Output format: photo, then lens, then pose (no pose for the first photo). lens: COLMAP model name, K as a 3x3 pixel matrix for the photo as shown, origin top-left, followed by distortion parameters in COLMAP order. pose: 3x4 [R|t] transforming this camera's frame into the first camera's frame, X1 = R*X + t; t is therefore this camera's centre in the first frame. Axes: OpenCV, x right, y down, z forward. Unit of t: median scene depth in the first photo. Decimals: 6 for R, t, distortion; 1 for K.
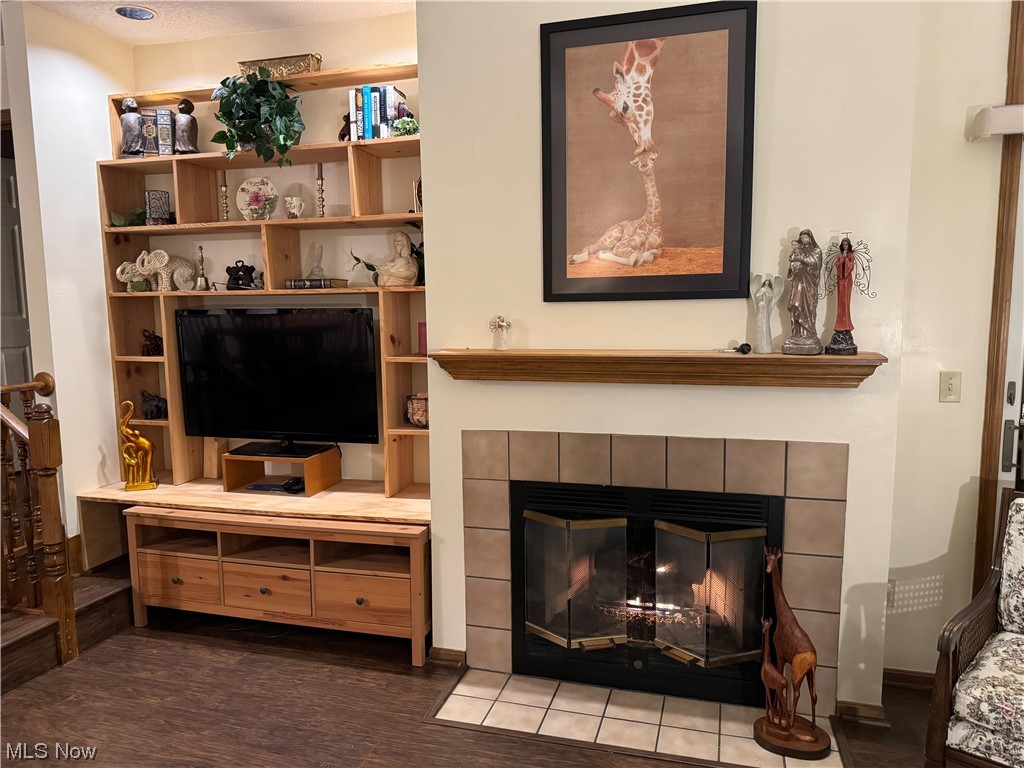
lens RADIAL K [[716.1, 0, 516.7], [0, 716.1, 390.3], [0, 0, 1]] dist [0.072286, -0.096354]
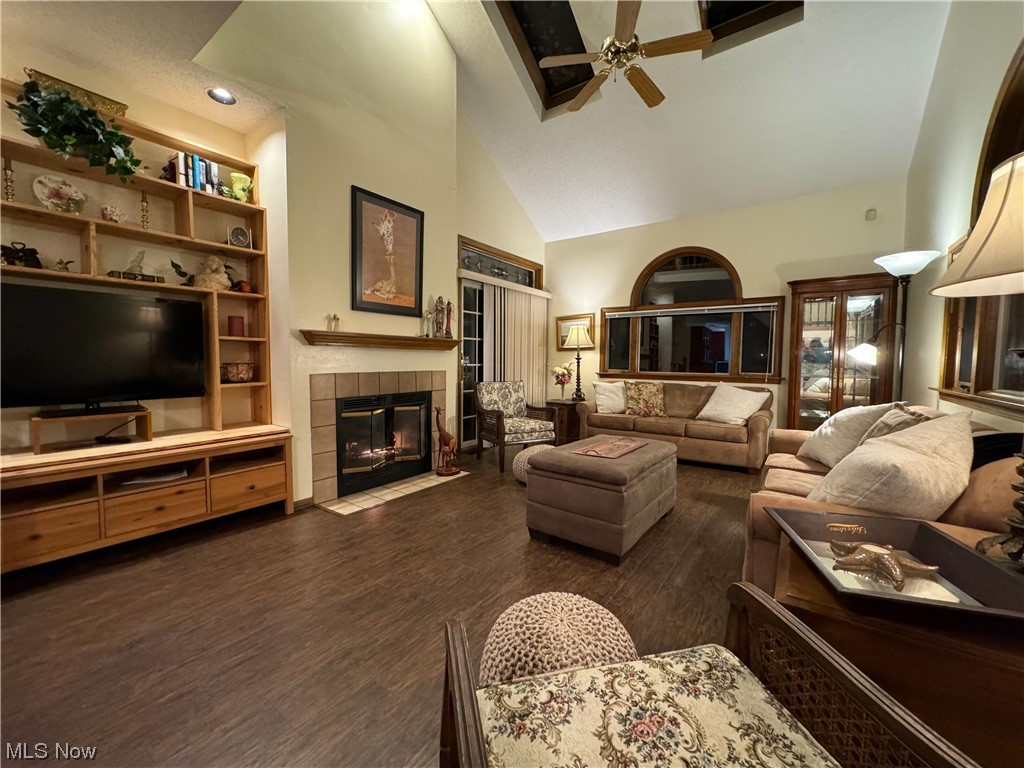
lens RADIAL K [[410.5, 0, 511.0], [0, 410.5, 383.1], [0, 0, 1]] dist [-0.003244, 0.002014]
pose [[0.337159, -0.039830, 0.940605, -0.899636], [0.101204, 0.994848, 0.005851, 0.124570], [-0.935992, 0.093220, 0.339453, 0.157745]]
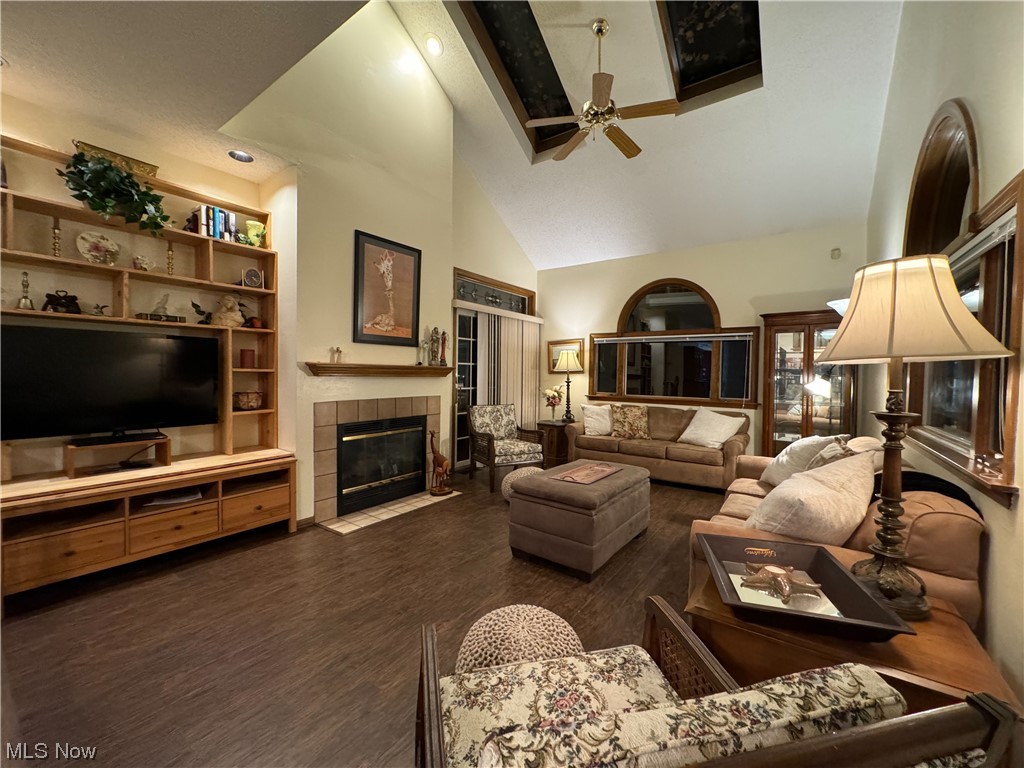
lens RADIAL K [[410.5, 0, 510.4], [0, 410.5, 383.5], [0, 0, 1]] dist [-0.003244, 0.002014]
pose [[0.337590, -0.008425, 0.941256, -0.977527], [0.095688, 0.995087, -0.025413, 0.084497], [-0.936417, 0.098646, 0.336737, 0.088894]]
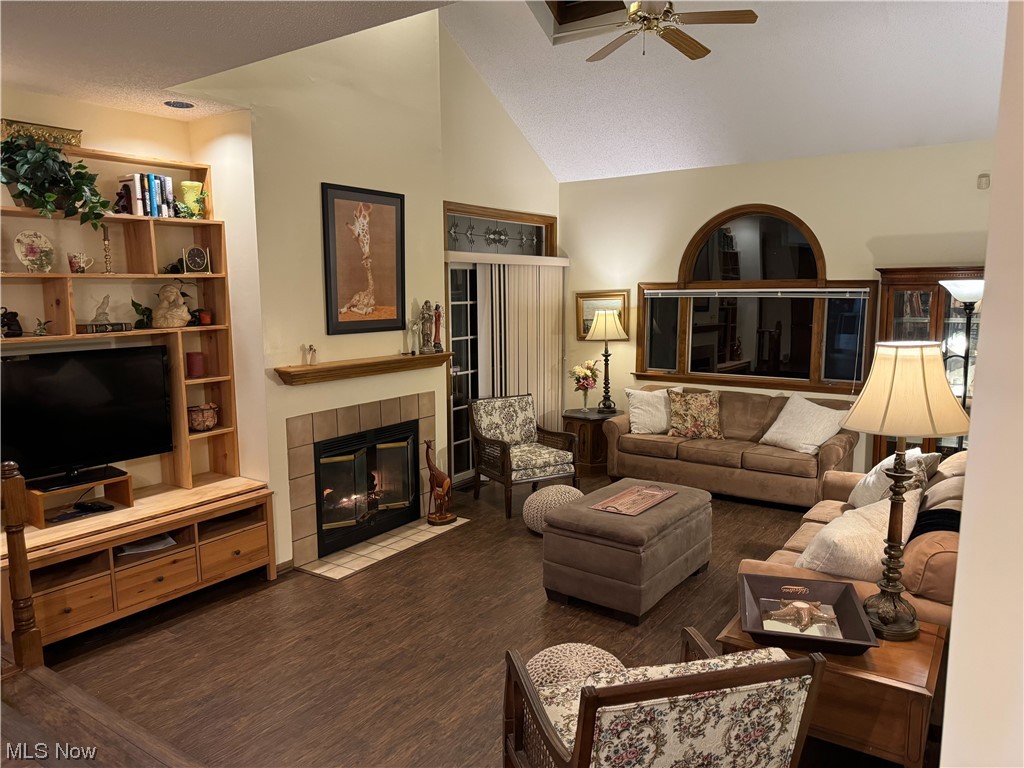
lens RADIAL K [[716.1, 0, 512.7], [0, 716.1, 390.7], [0, 0, 1]] dist [0.072286, -0.096354]
pose [[0.321806, -0.123020, 0.938780, -1.402445], [0.117383, 0.989057, 0.089371, -0.088167], [-0.939501, 0.081437, 0.332725, -0.001382]]
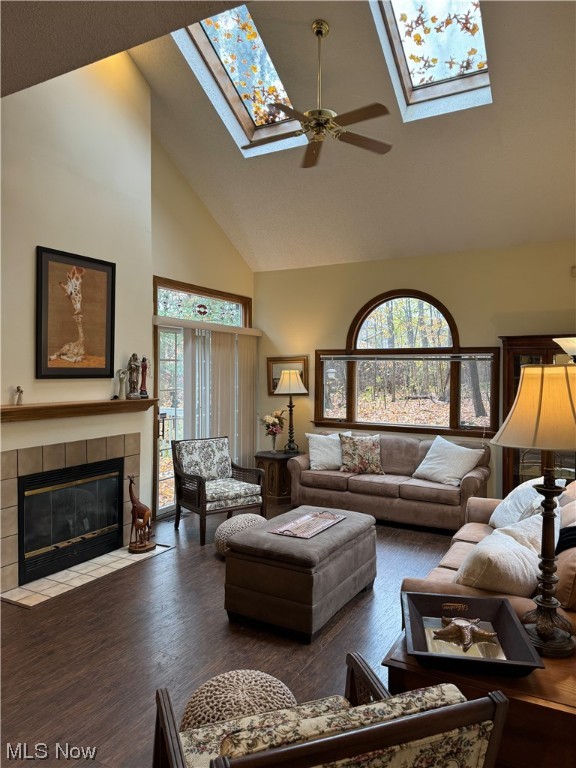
lens RADIAL K [[537.0, 0, 284.8], [0, 537.0, 385.8], [0, 0, 1]] dist [0.072286, -0.096354]
pose [[0.222356, -0.013483, 0.974872, -1.182021], [0.108496, 0.994036, -0.010998, -0.014047], [-0.968910, 0.108215, 0.222492, 0.016148]]
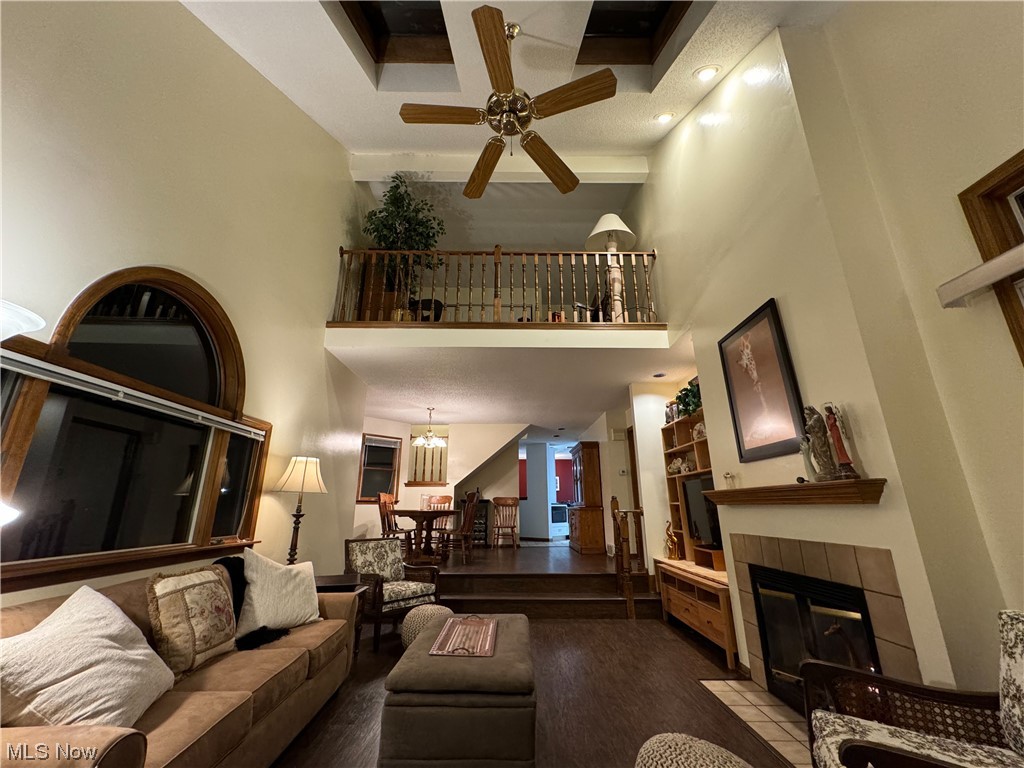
lens RADIAL K [[410.5, 0, 510.3], [0, 410.5, 382.0], [0, 0, 1]] dist [-0.003244, 0.002014]
pose [[0.282286, -0.270740, -0.920334, 0.902144], [-0.115297, 0.942822, -0.312719, 0.086388], [0.952377, 0.194388, 0.234930, 0.080991]]
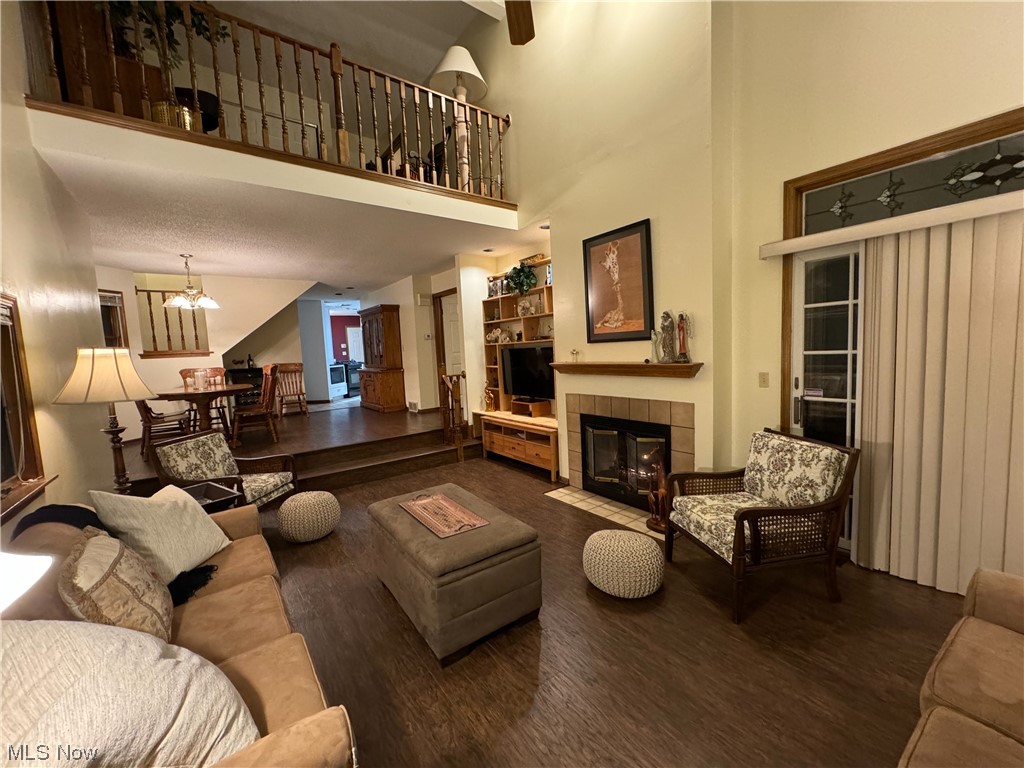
lens RADIAL K [[410.5, 0, 512.6], [0, 410.5, 382.7], [0, 0, 1]] dist [-0.003244, 0.002014]
pose [[0.795304, 0.025894, -0.605658, 0.676192], [-0.035169, 0.999375, -0.003455, 0.029899], [0.605190, 0.024048, 0.795717, -0.312161]]
